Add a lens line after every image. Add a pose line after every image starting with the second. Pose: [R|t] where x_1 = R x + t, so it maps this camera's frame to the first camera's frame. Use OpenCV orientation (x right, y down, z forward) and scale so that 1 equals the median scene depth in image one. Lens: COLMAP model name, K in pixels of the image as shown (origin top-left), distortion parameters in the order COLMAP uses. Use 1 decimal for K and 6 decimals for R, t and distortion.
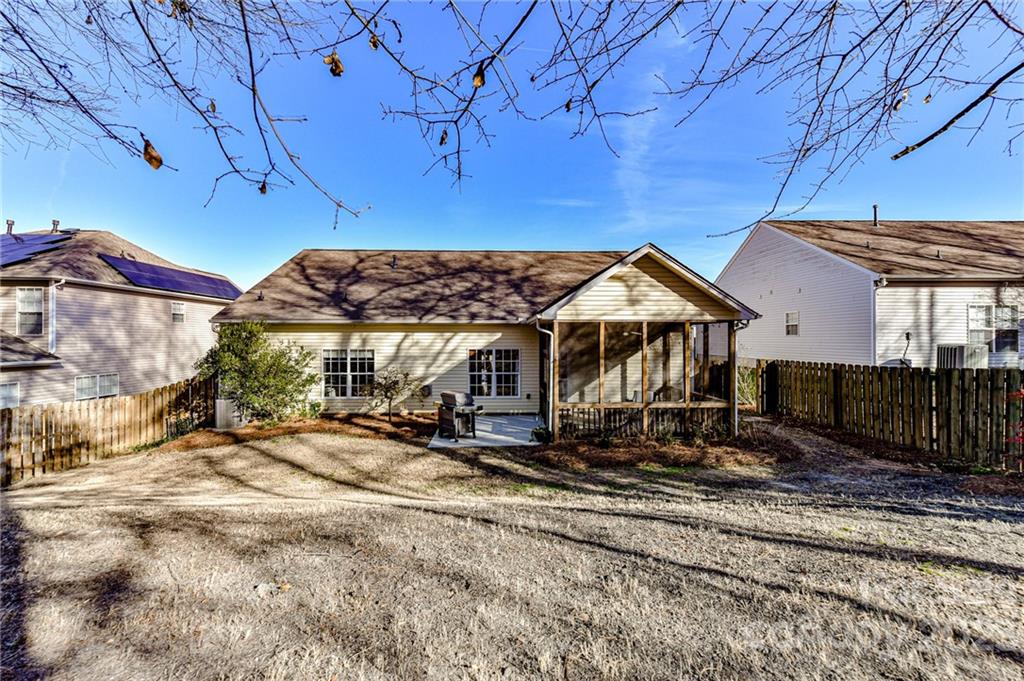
lens RADIAL K [[406.7, 0, 509.3], [0, 406.7, 336.1], [0, 0, 1]] dist [0.002537, 0.000014]
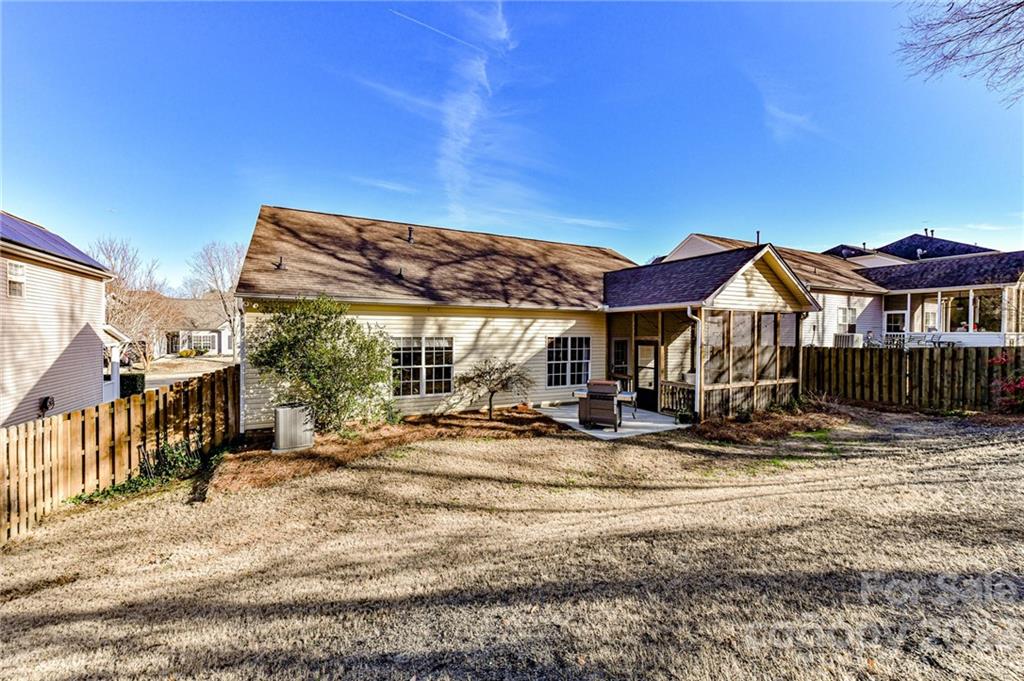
lens RADIAL K [[385.9, 0, 506.5], [0, 385.9, 381.7], [0, 0, 1]] dist [0.015628, -0.000007]
pose [[0.903034, -0.049153, 0.426748, -0.575113], [-0.011373, 0.990348, 0.138134, 0.012191], [-0.429418, -0.129593, 0.893759, 0.223745]]
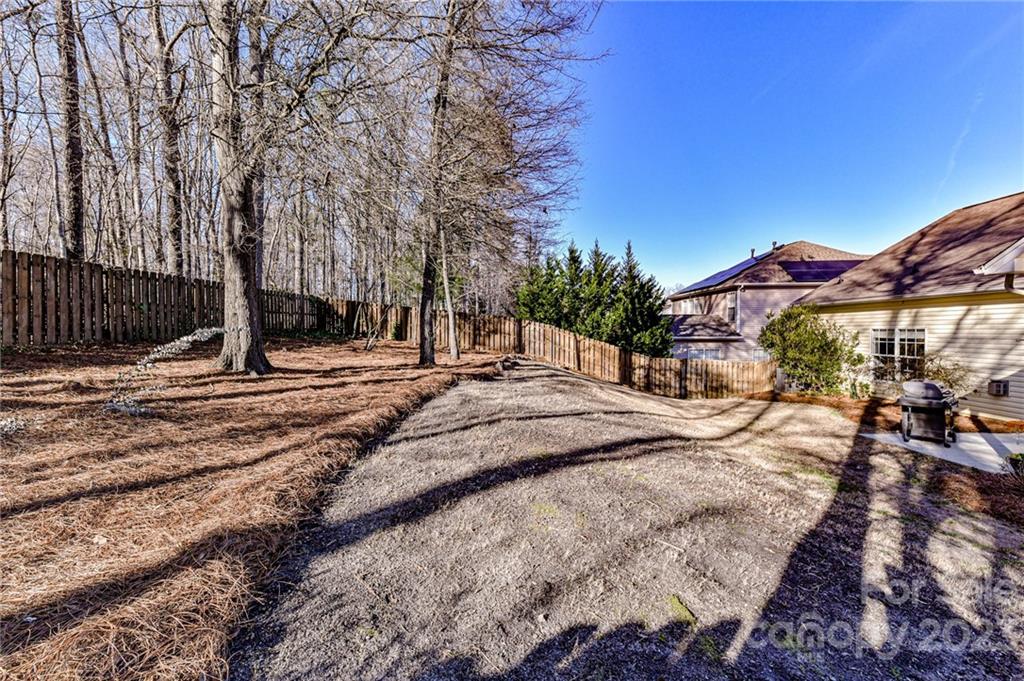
lens RADIAL K [[406.7, 0, 509.3], [0, 406.7, 336.1], [0, 0, 1]] dist [0.002537, 0.000014]
pose [[-0.056075, 0.012551, -0.998348, 0.536828], [0.014588, 0.999825, 0.011750, 0.025708], [0.998320, -0.013905, -0.056248, 0.206037]]
